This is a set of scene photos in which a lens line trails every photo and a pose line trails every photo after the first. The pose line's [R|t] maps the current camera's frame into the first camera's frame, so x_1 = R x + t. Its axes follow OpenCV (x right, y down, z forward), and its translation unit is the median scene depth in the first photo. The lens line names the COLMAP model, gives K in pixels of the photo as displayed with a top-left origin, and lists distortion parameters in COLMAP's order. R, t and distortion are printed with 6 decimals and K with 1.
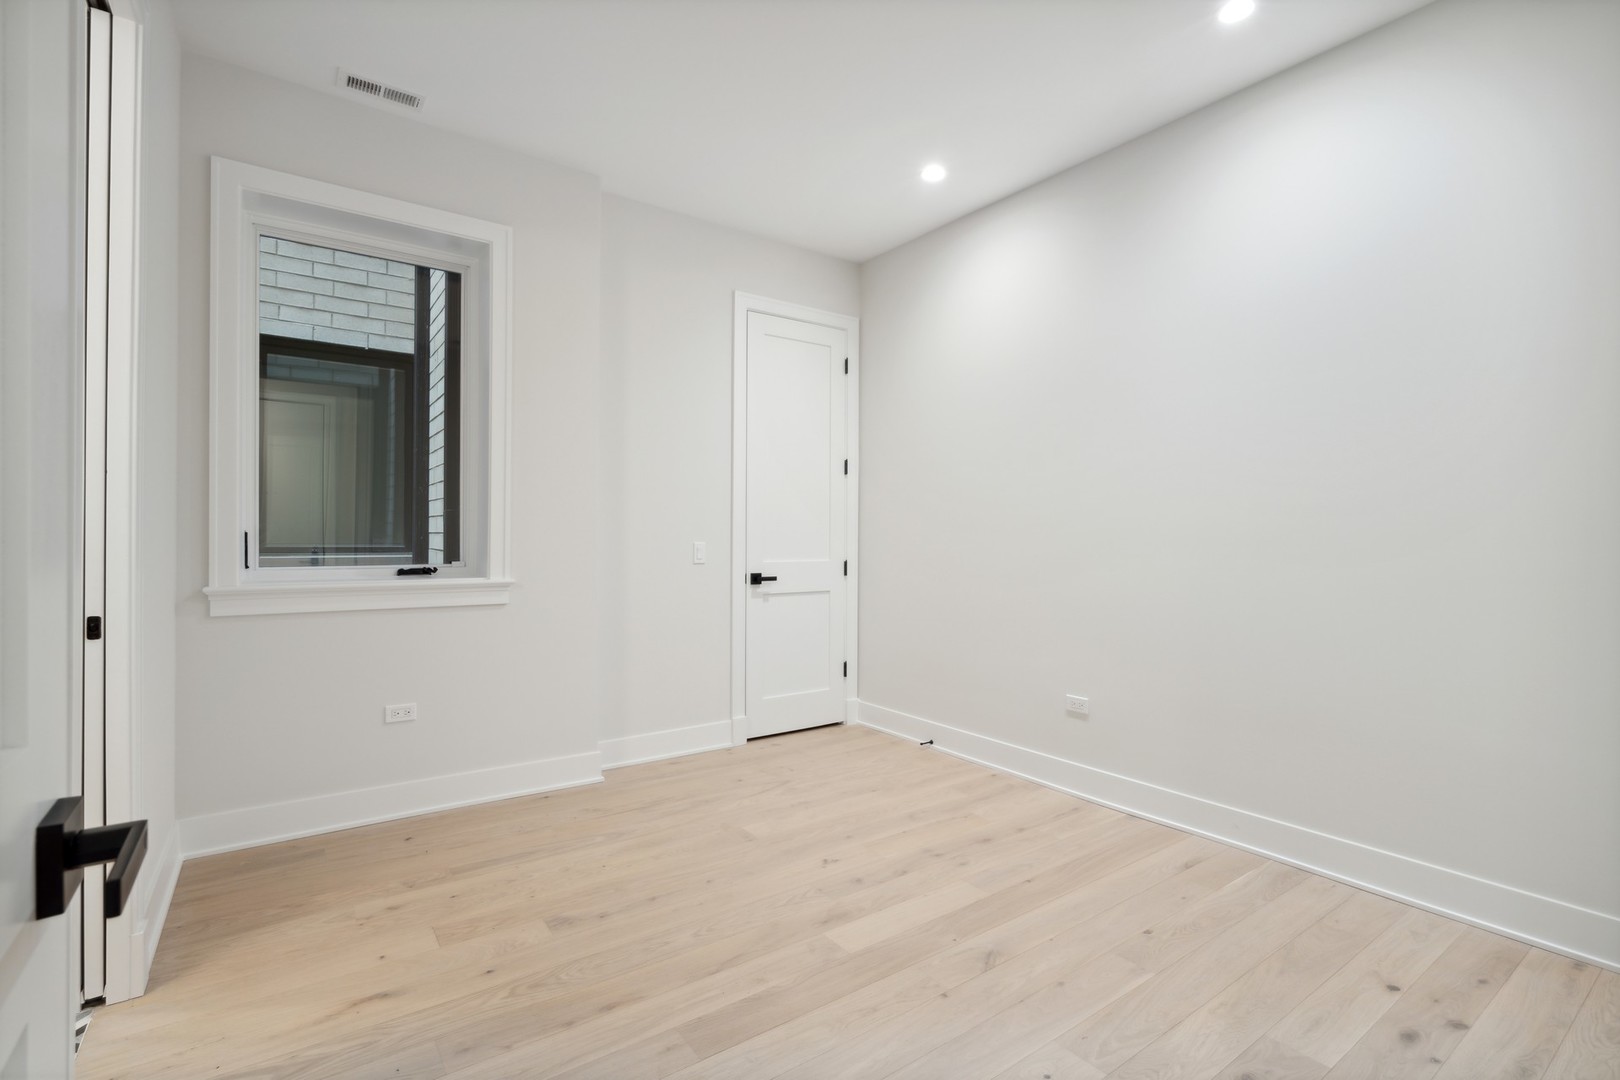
lens RADIAL K [[741.4, 0, 809.1], [0, 741.4, 539.0], [0, 0, 1]] dist [-0.000596, 0.001115]
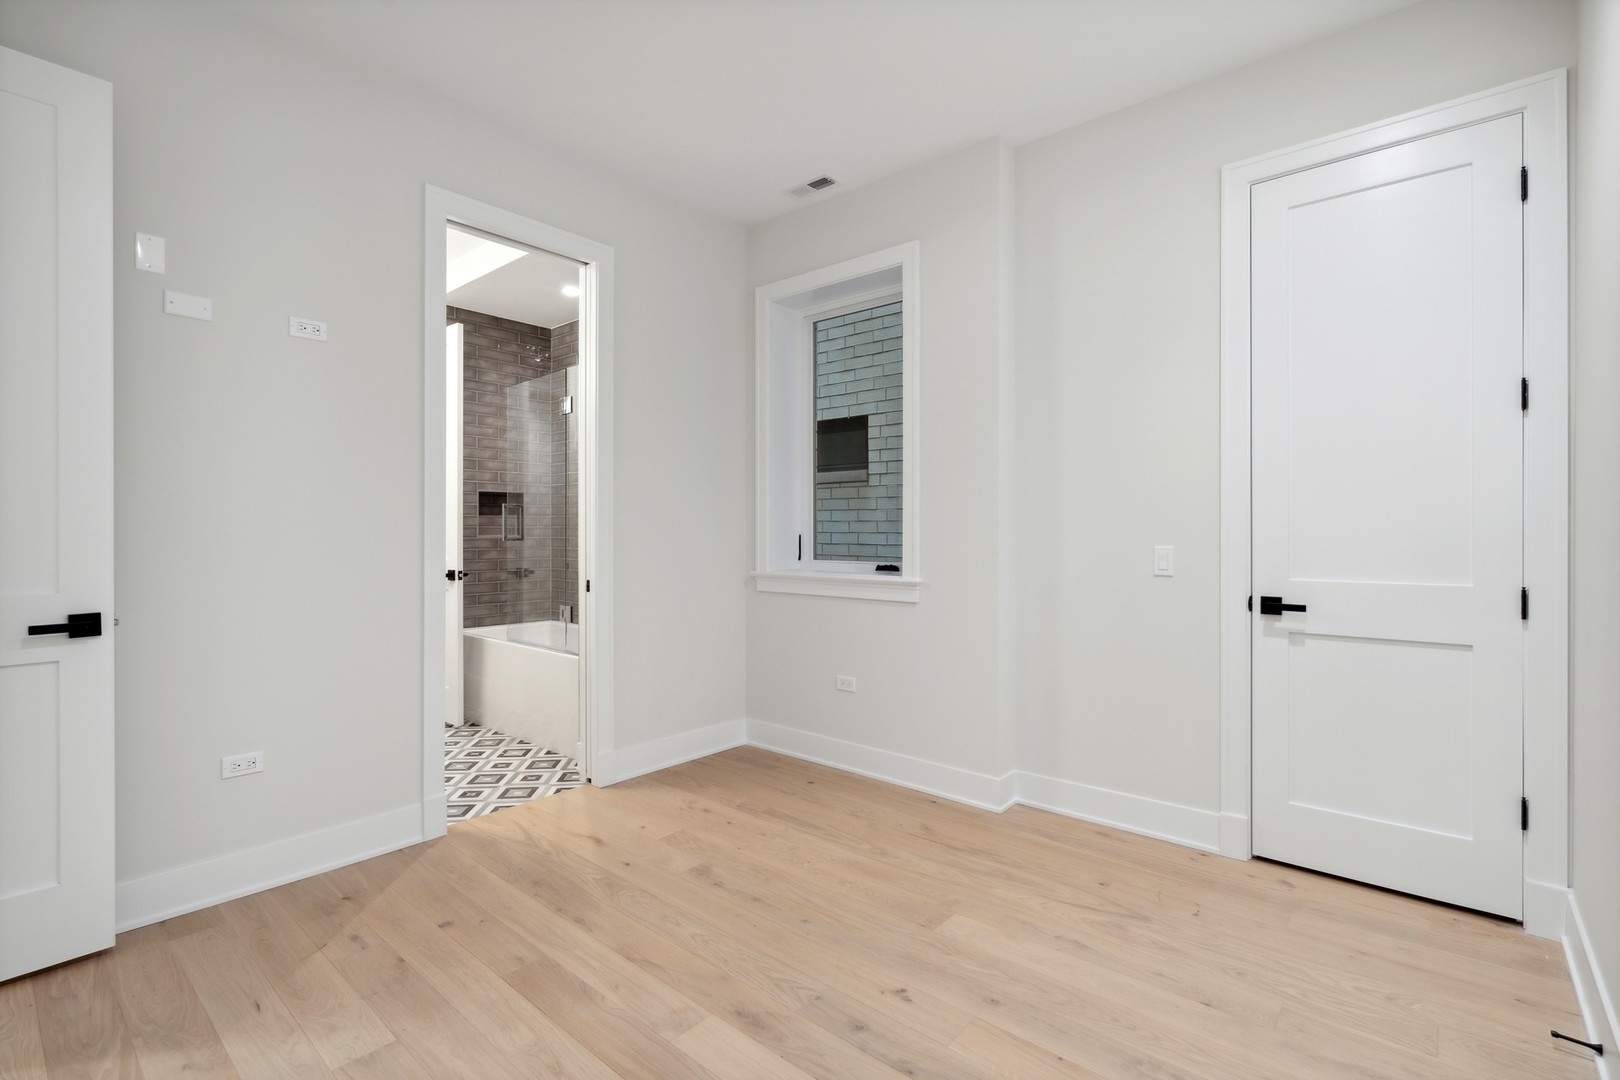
lens RADIAL K [[741.4, 0, 801.6], [0, 741.4, 536.9], [0, 0, 1]] dist [-0.000596, 0.001115]
pose [[0.229285, -0.001081, -0.973359, 0.640836], [-0.002670, 0.999995, -0.001740, -0.003256], [0.973356, 0.002998, 0.229281, 0.678851]]
